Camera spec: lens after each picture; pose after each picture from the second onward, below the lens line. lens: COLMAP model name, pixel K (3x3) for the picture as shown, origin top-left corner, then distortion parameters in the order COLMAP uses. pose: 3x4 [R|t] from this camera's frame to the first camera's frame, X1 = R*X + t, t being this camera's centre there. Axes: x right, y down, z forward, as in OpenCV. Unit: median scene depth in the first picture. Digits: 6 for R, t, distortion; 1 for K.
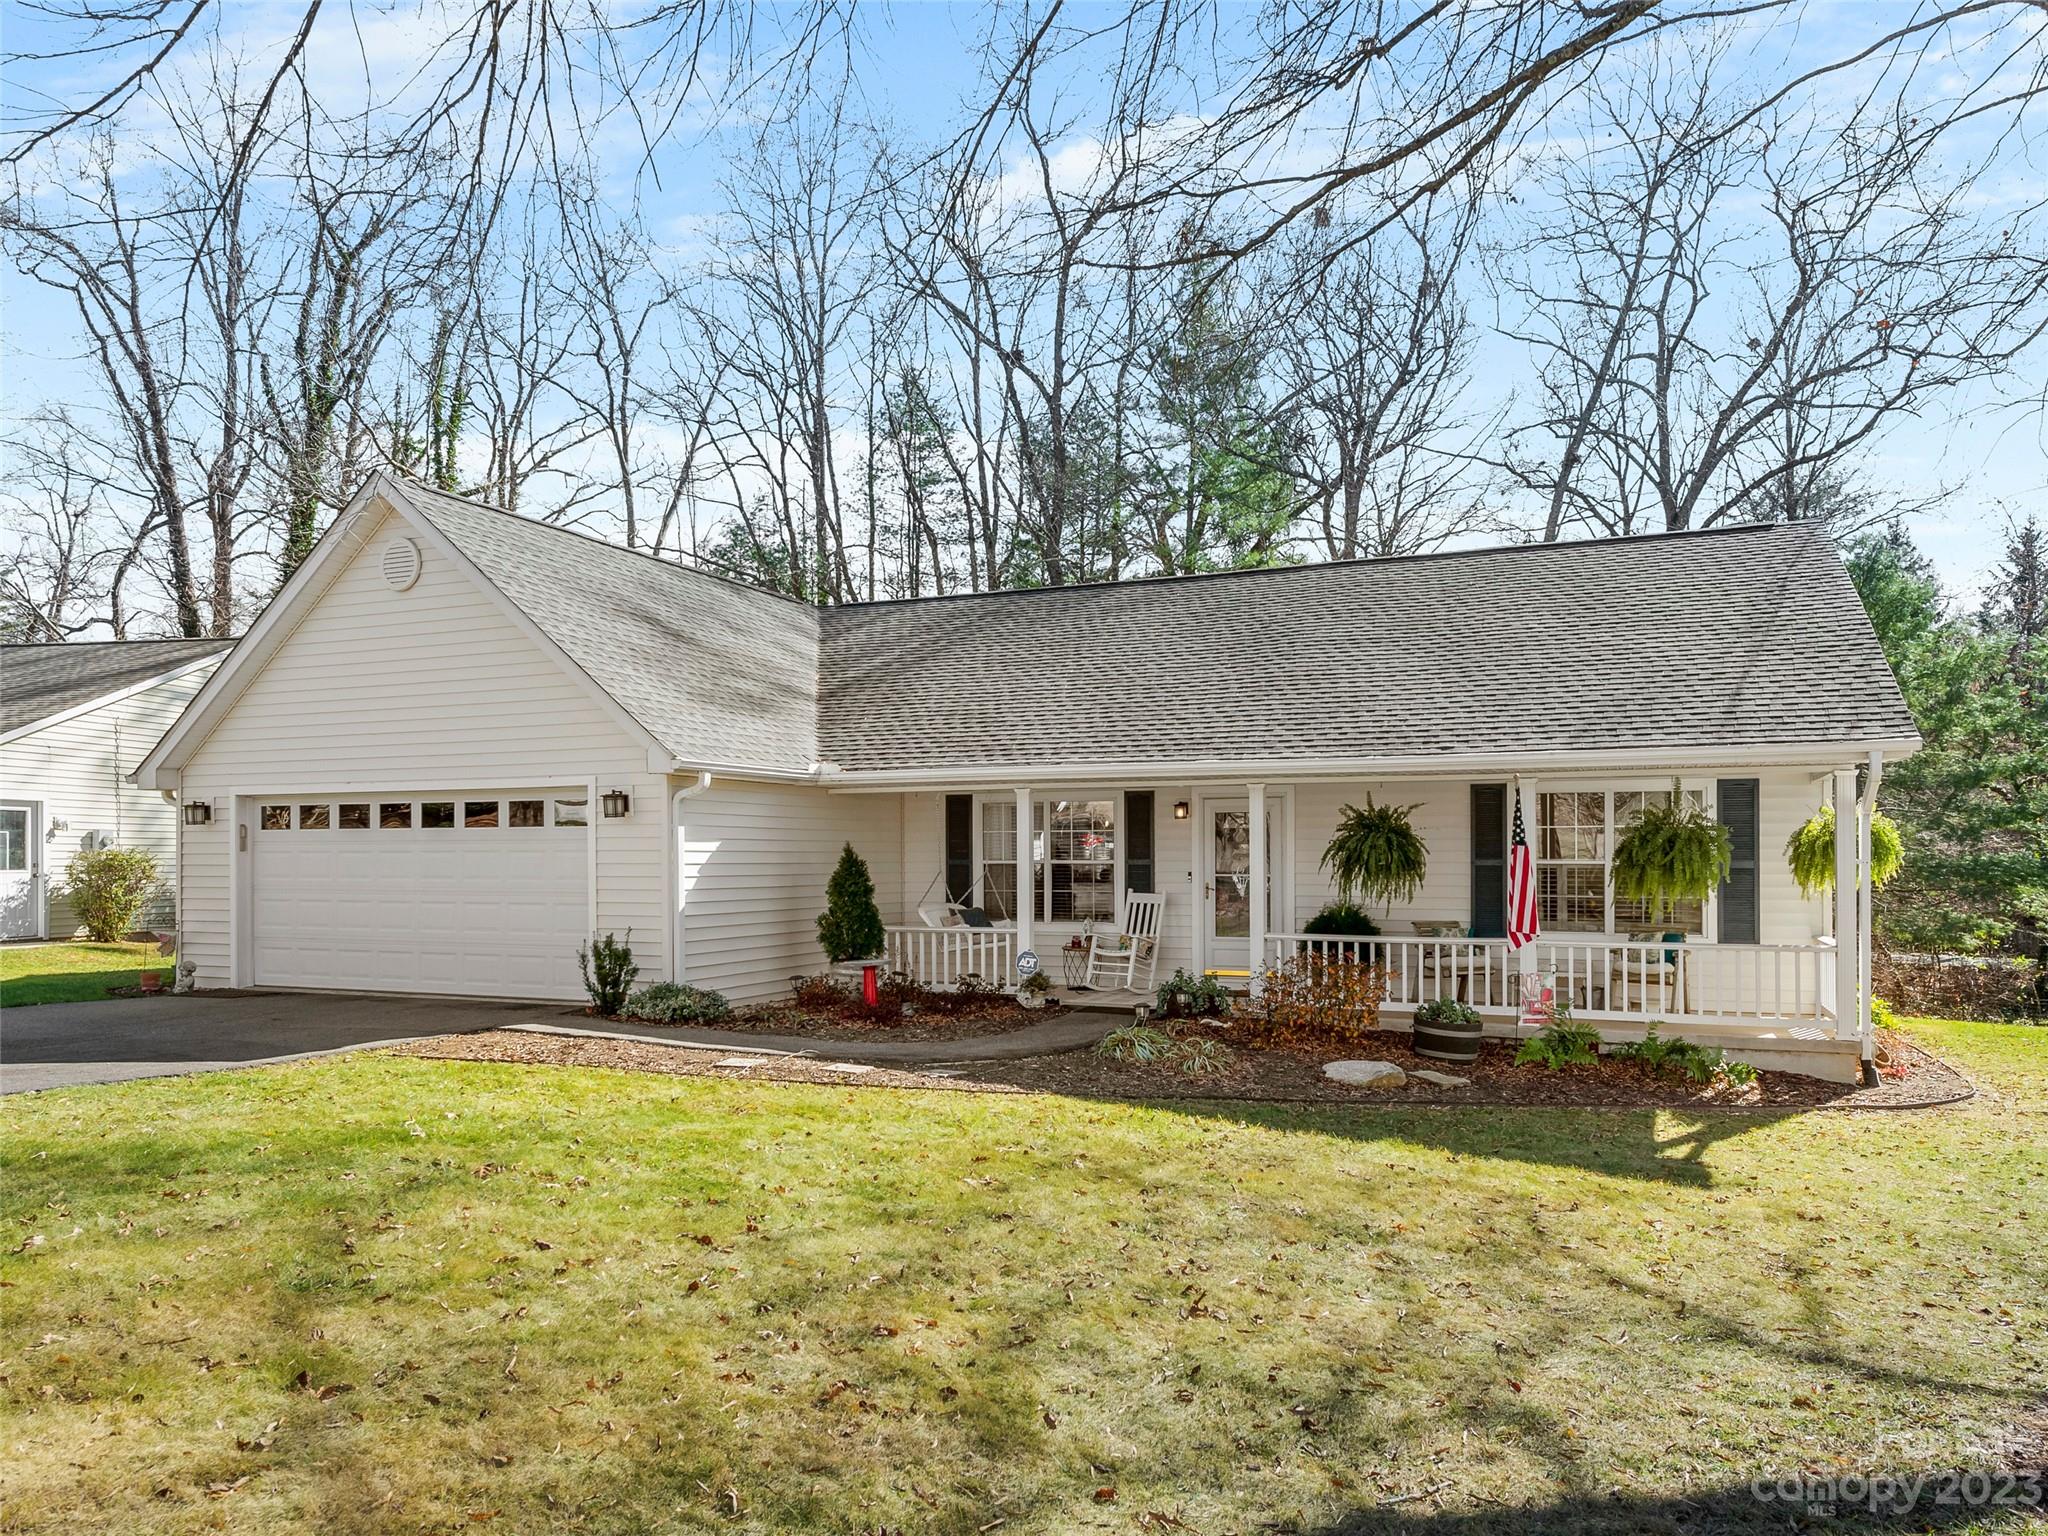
lens RADIAL K [[1334.4, 0, 1024.0], [0, 1334.4, 768.0], [0, 0, 1]] dist [0.015535, 0.000613]
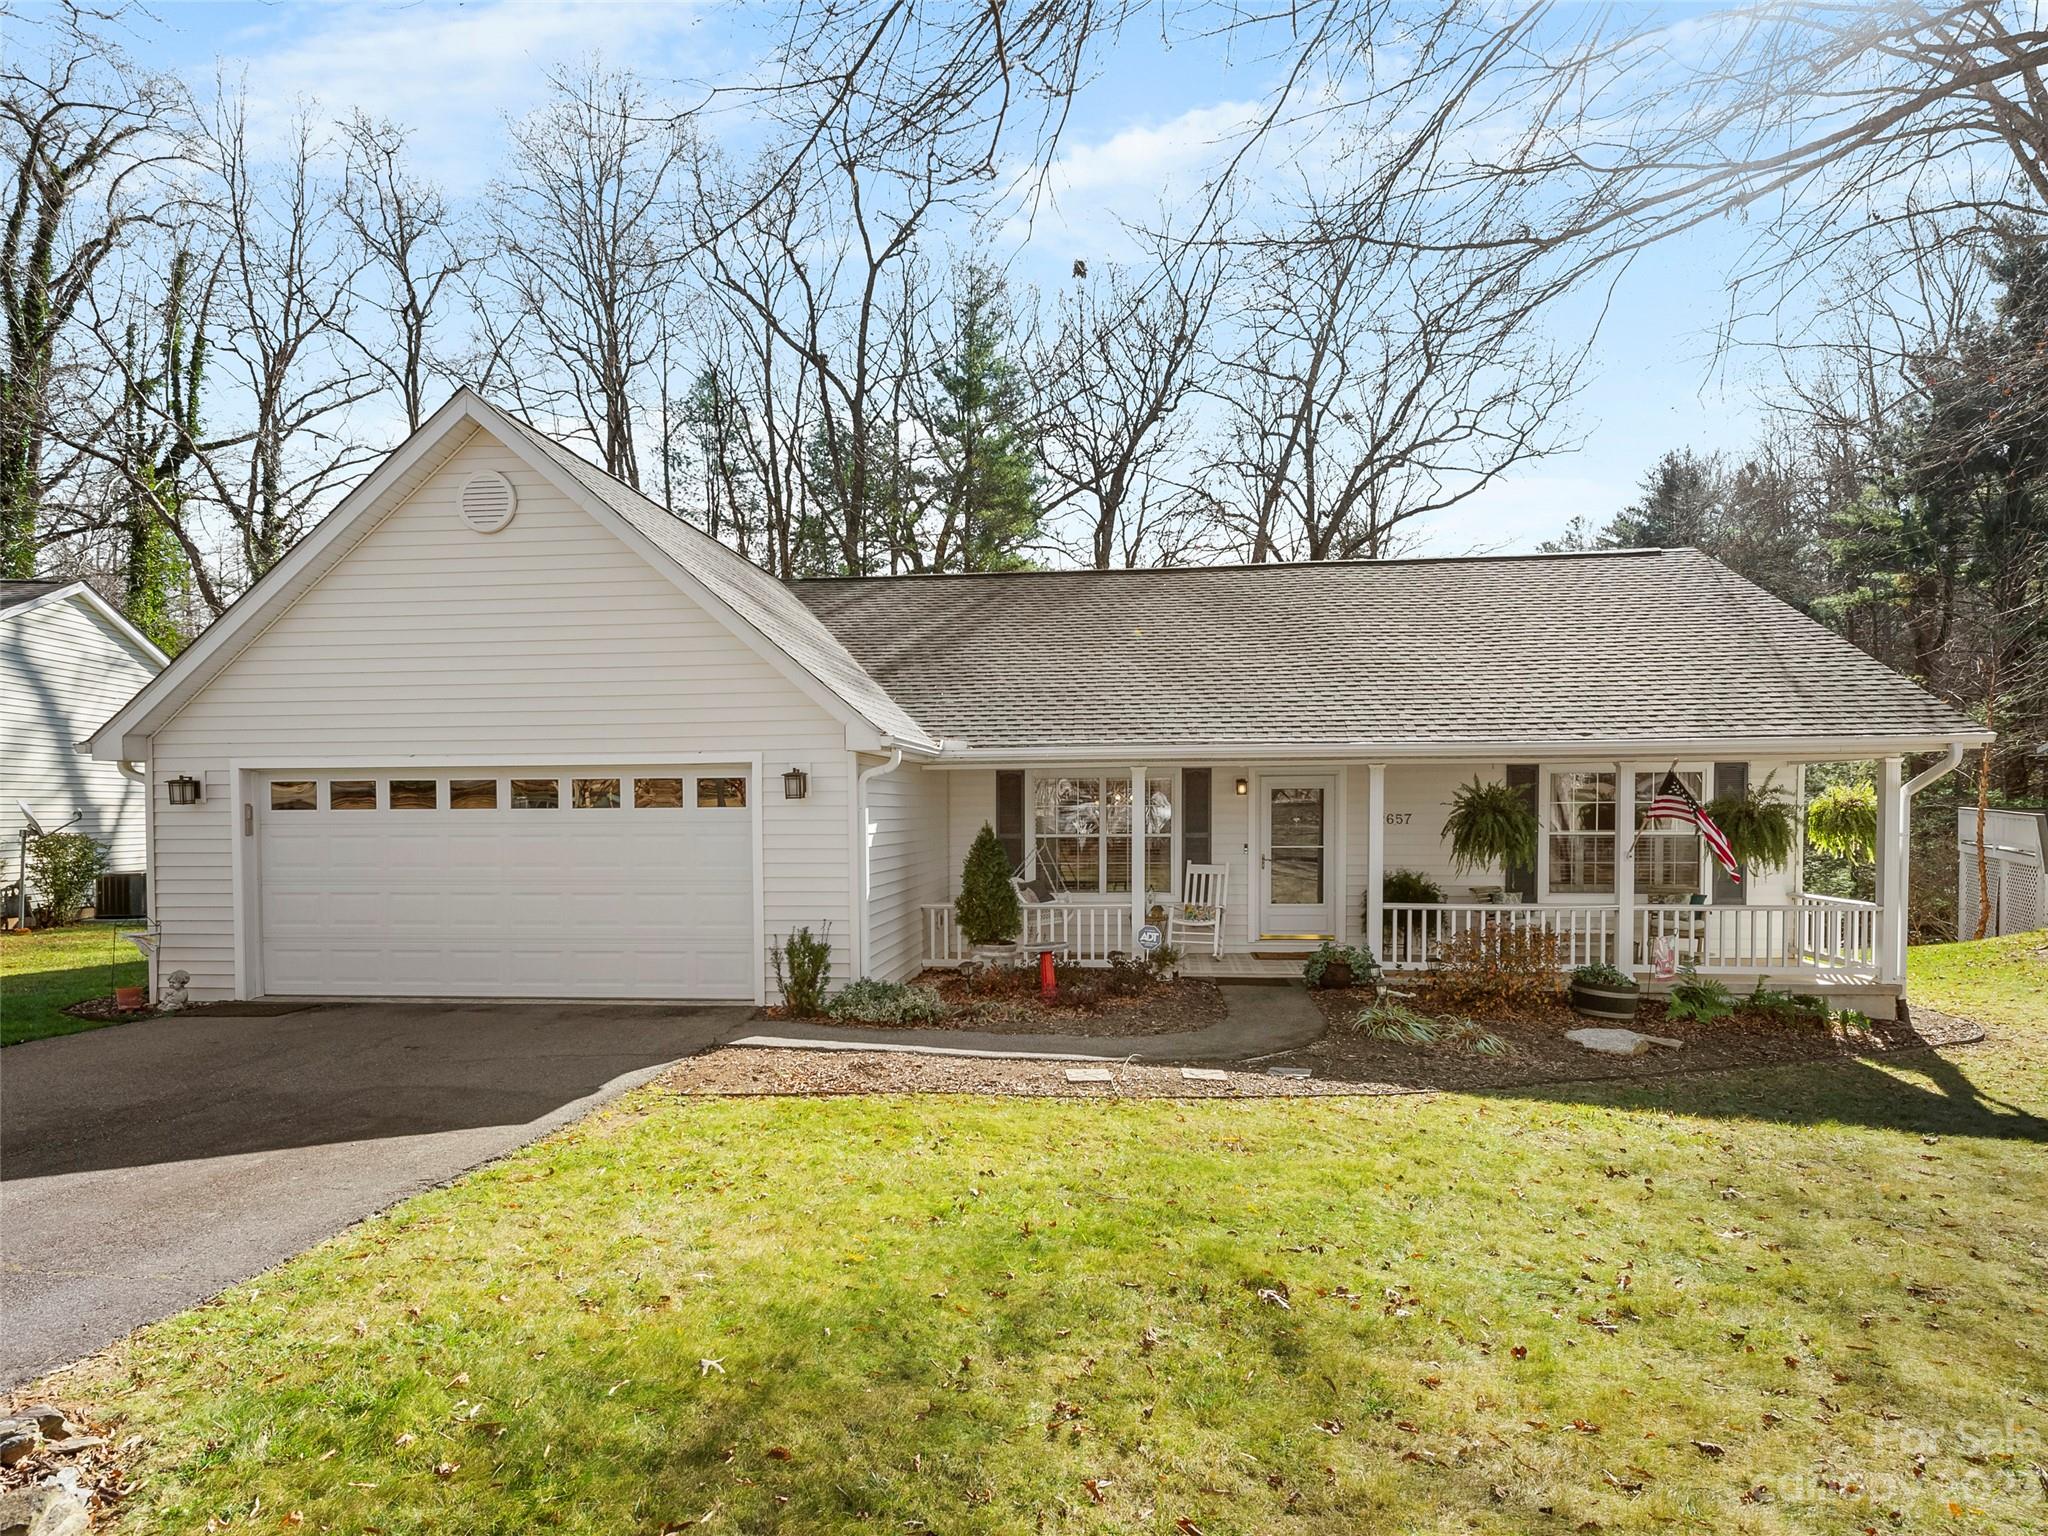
lens RADIAL K [[1122.6, 0, 1024.0], [0, 1122.6, 768.0], [0, 0, 1]] dist [0.012117, -0.001201]
pose [[0.960857, 0.005160, 0.276998, -0.314847], [-0.012866, 0.999579, 0.026012, -0.004585], [-0.276747, -0.028557, 0.960518, 0.195211]]
